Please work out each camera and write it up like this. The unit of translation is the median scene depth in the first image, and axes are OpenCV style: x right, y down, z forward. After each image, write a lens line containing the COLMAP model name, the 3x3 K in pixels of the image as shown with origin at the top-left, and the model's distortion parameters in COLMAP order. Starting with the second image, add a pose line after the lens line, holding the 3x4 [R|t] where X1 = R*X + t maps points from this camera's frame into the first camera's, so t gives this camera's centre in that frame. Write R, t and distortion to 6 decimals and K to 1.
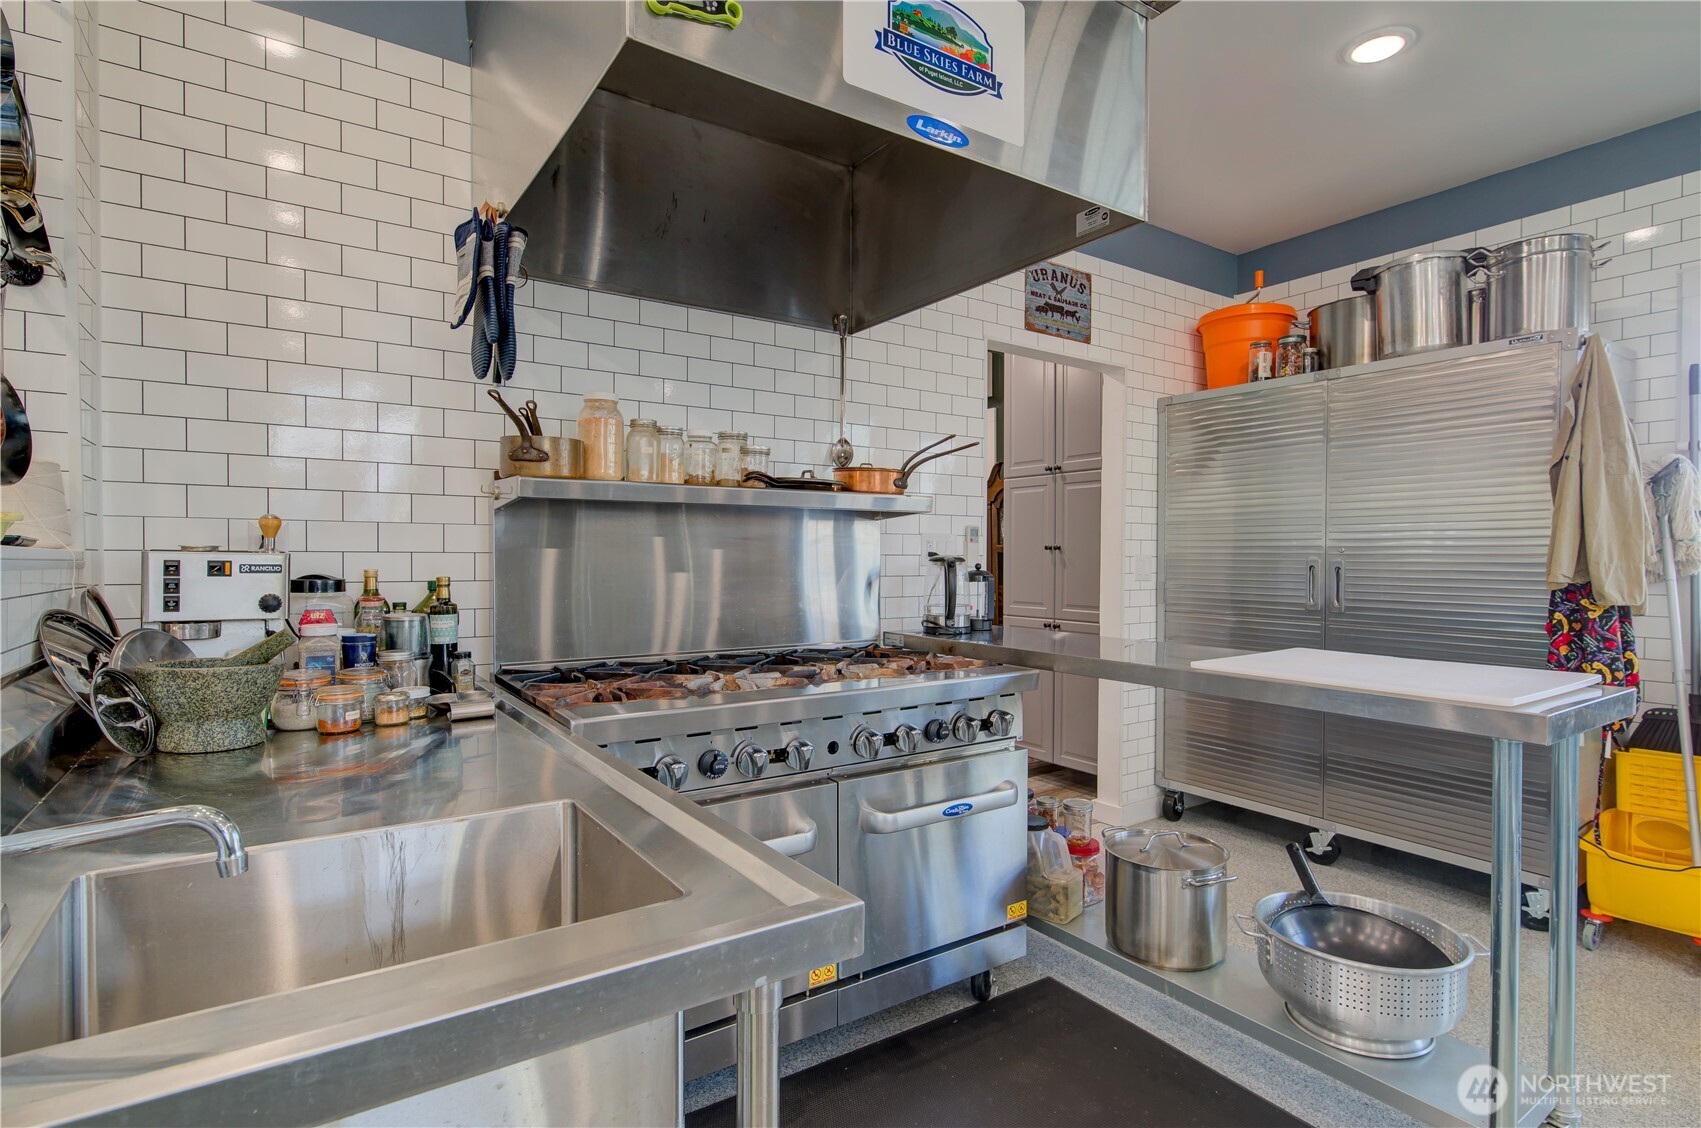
lens RADIAL K [[856.0, 0, 842.3], [0, 856.0, 558.2], [0, 0, 1]] dist [0.000890, 0.000444]
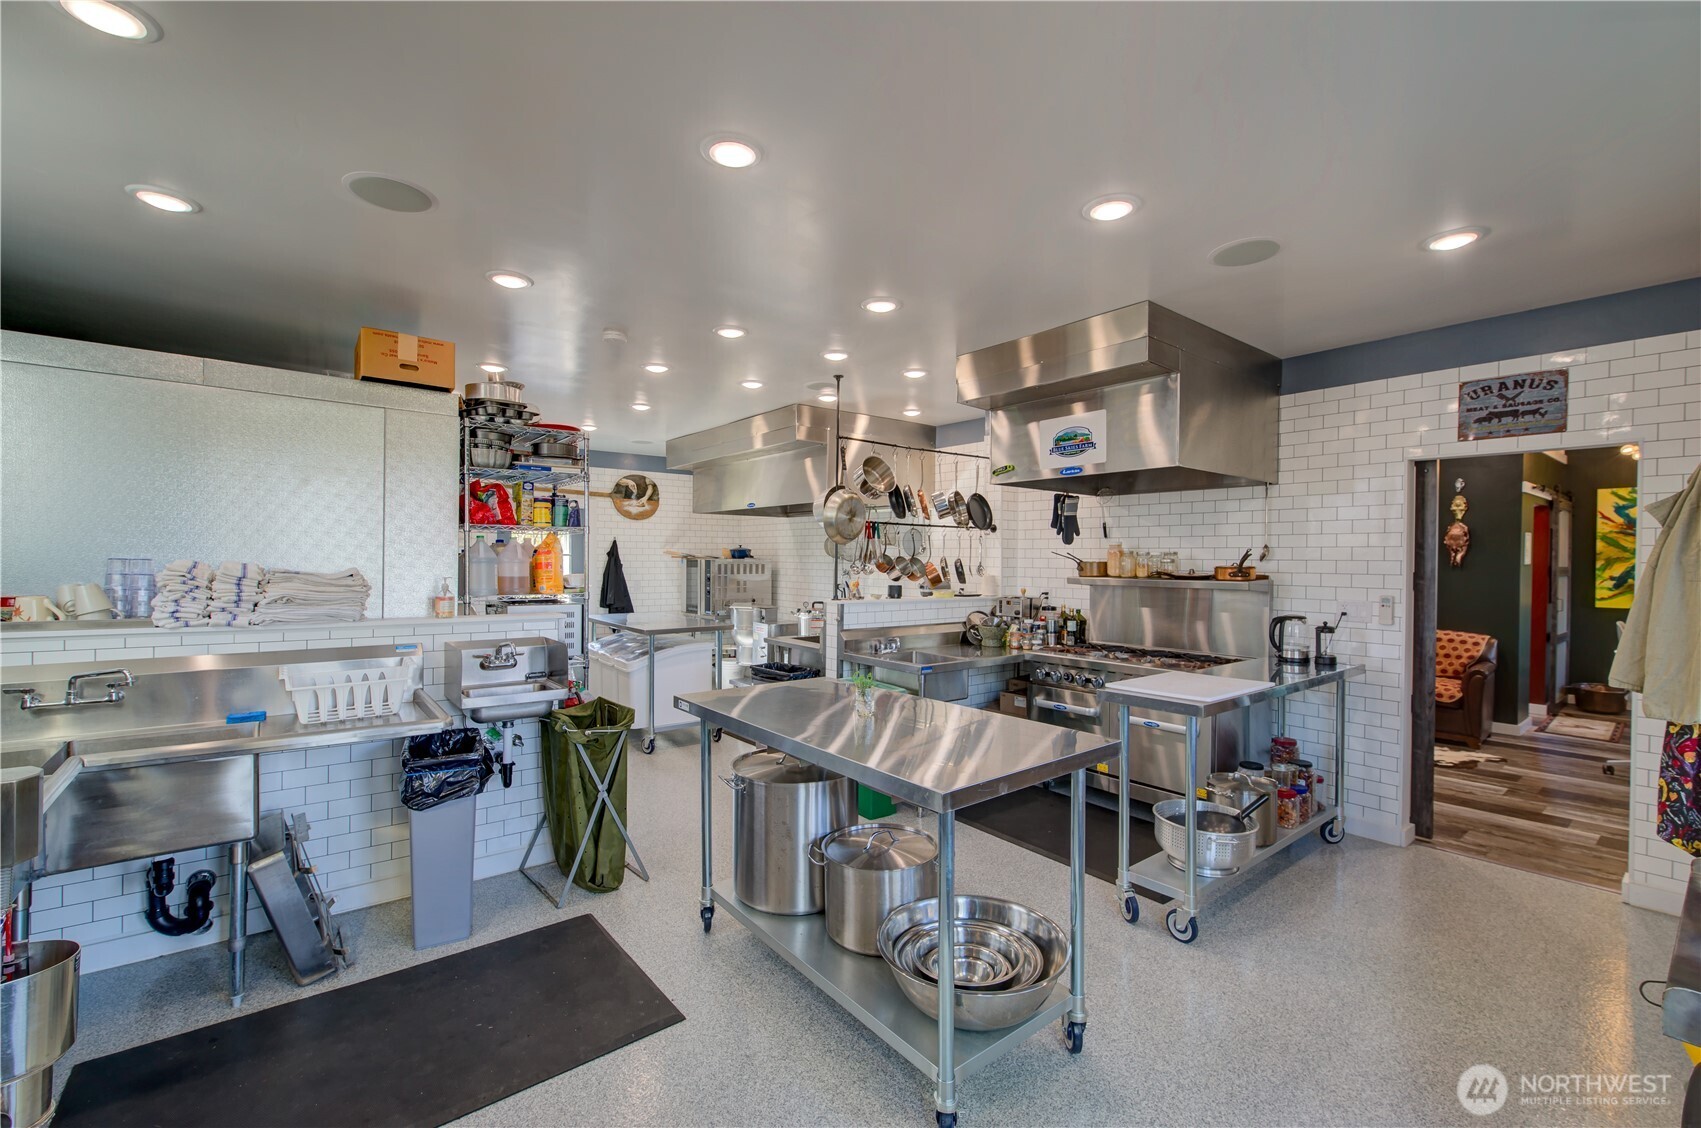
lens RADIAL K [[720.5, 0, 856.0], [0, 720.5, 562.5], [0, 0, 1]] dist [0.001113, -0.000279]
pose [[0.087175, -0.002103, -0.996191, 1.562313], [-0.008002, 0.999964, -0.002811, -0.099026], [0.996161, 0.008216, 0.087155, 0.016498]]
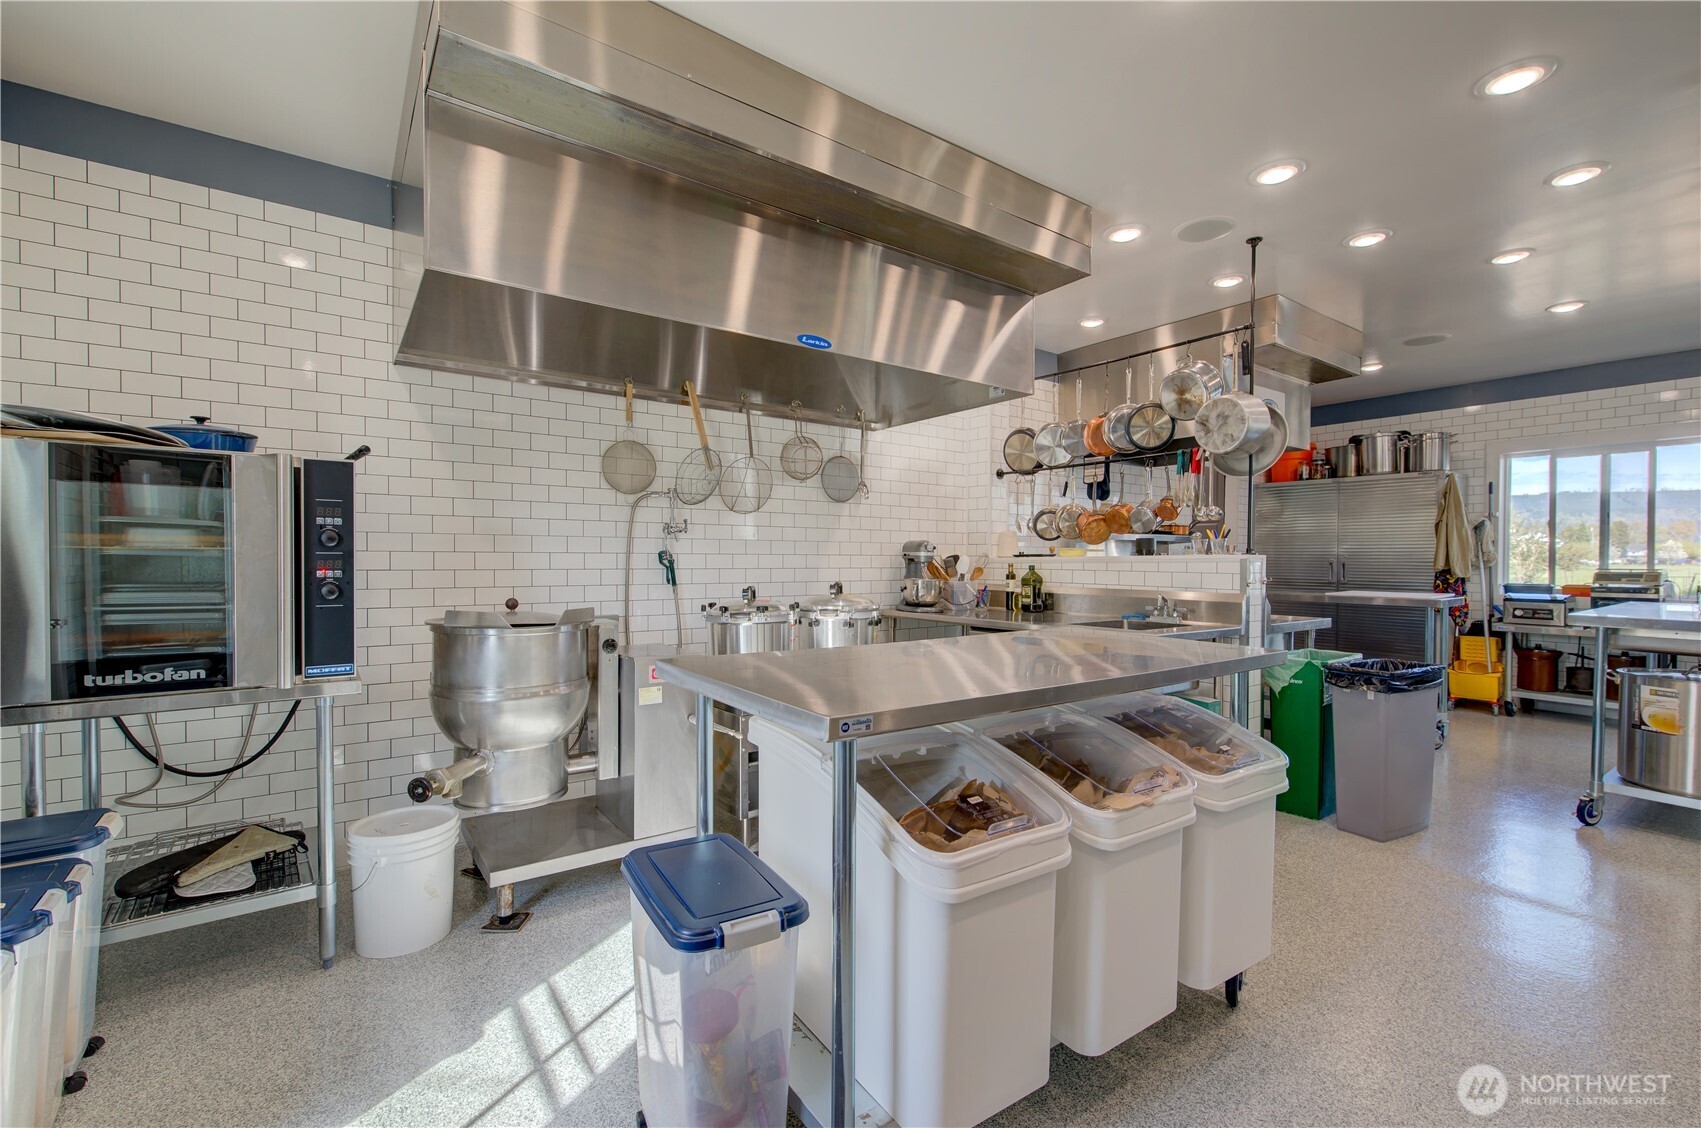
lens RADIAL K [[720.5, 0, 847.8], [0, 720.5, 560.1], [0, 0, 1]] dist [0.001113, -0.000279]
pose [[0.999674, -0.002954, 0.025378, -0.901062], [0.002923, 0.999995, 0.001243, -0.006337], [-0.025381, -0.001169, 0.999677, -1.017858]]
